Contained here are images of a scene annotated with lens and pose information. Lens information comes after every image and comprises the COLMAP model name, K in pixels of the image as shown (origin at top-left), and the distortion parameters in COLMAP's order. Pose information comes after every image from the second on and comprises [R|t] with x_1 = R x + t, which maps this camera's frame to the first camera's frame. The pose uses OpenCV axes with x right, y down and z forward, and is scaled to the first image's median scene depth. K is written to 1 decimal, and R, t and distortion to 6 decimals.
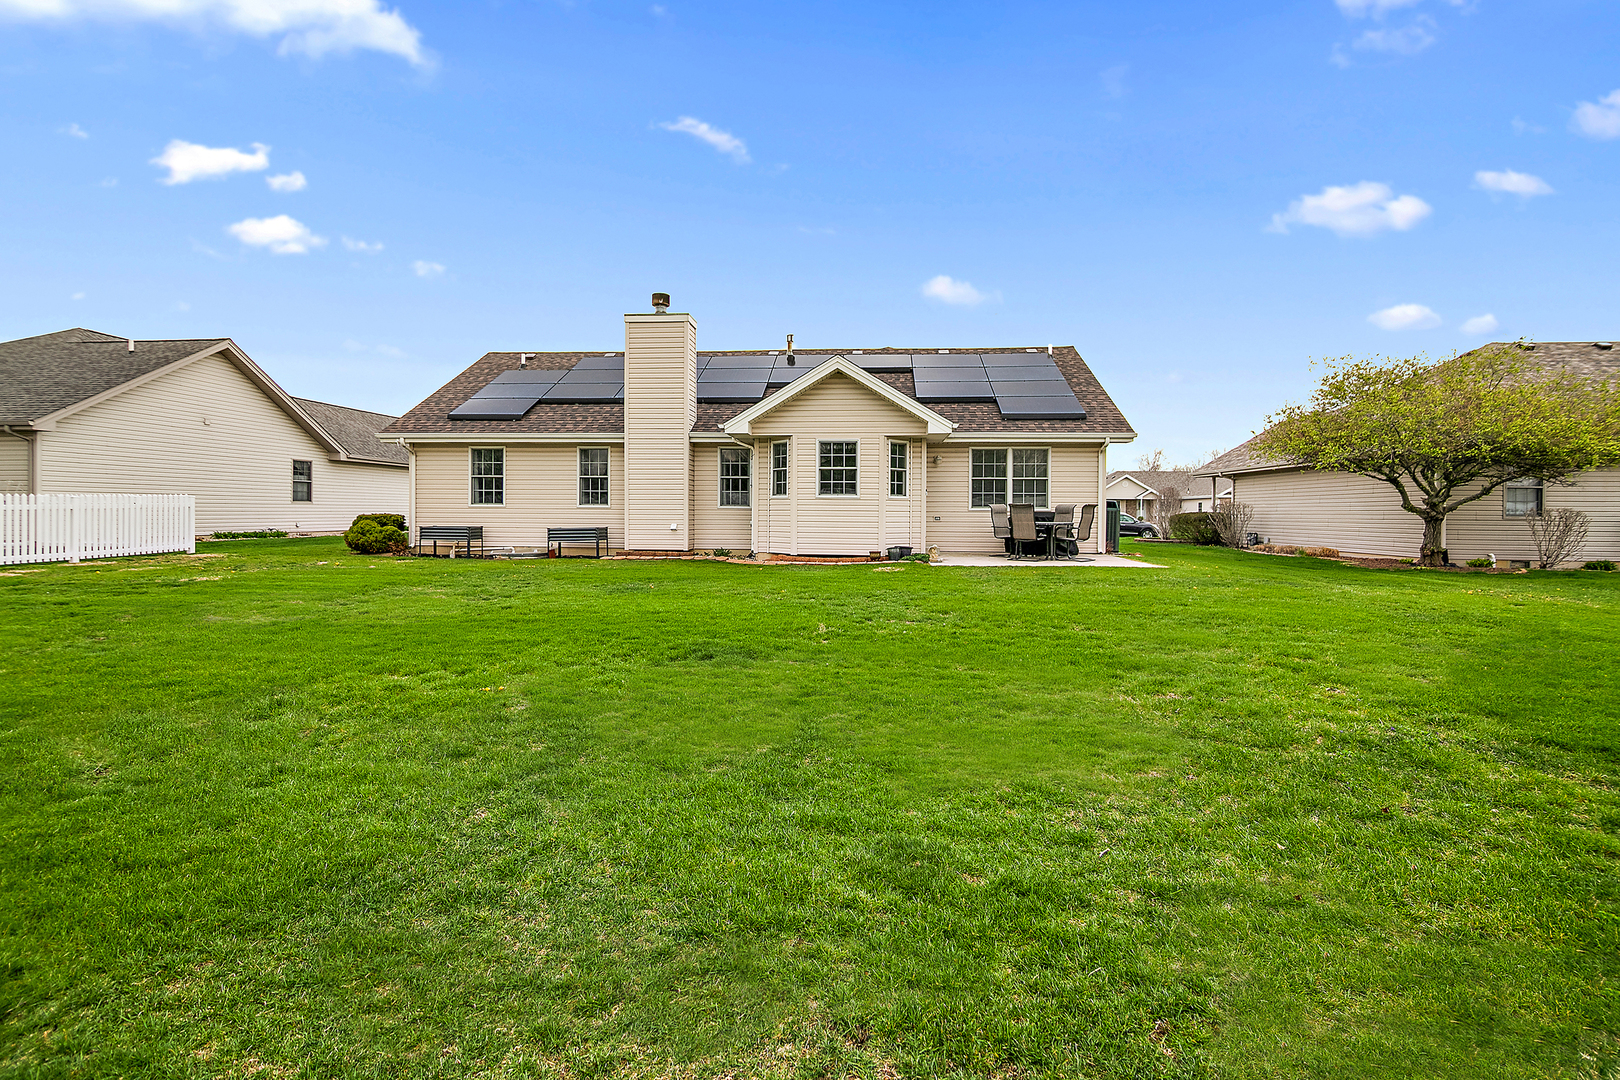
lens RADIAL K [[747.3, 0, 812.2], [0, 747.3, 509.8], [0, 0, 1]] dist [0.024739, -0.009476]
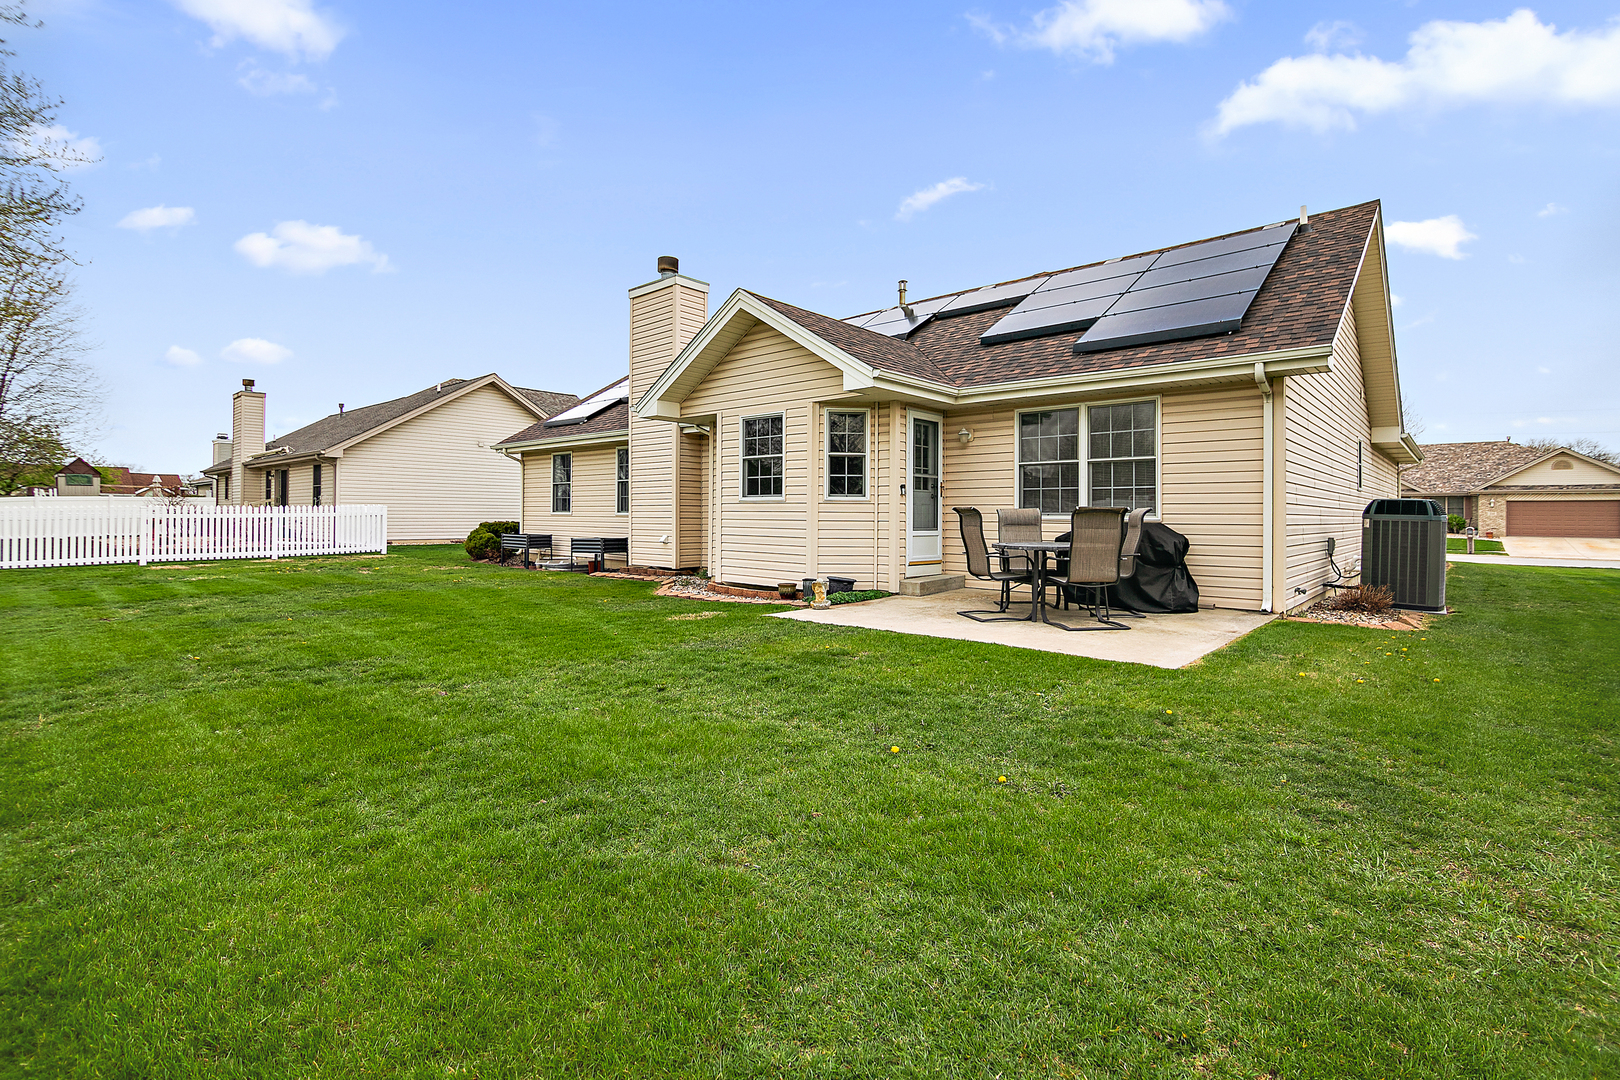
lens RADIAL K [[747.3, 0, 812.2], [0, 747.3, 509.8], [0, 0, 1]] dist [0.024739, -0.009476]
pose [[0.802020, -0.004943, -0.597277, 0.433588], [0.002136, 0.999983, -0.005407, -0.004092], [0.597294, 0.003061, 0.802017, 0.450082]]
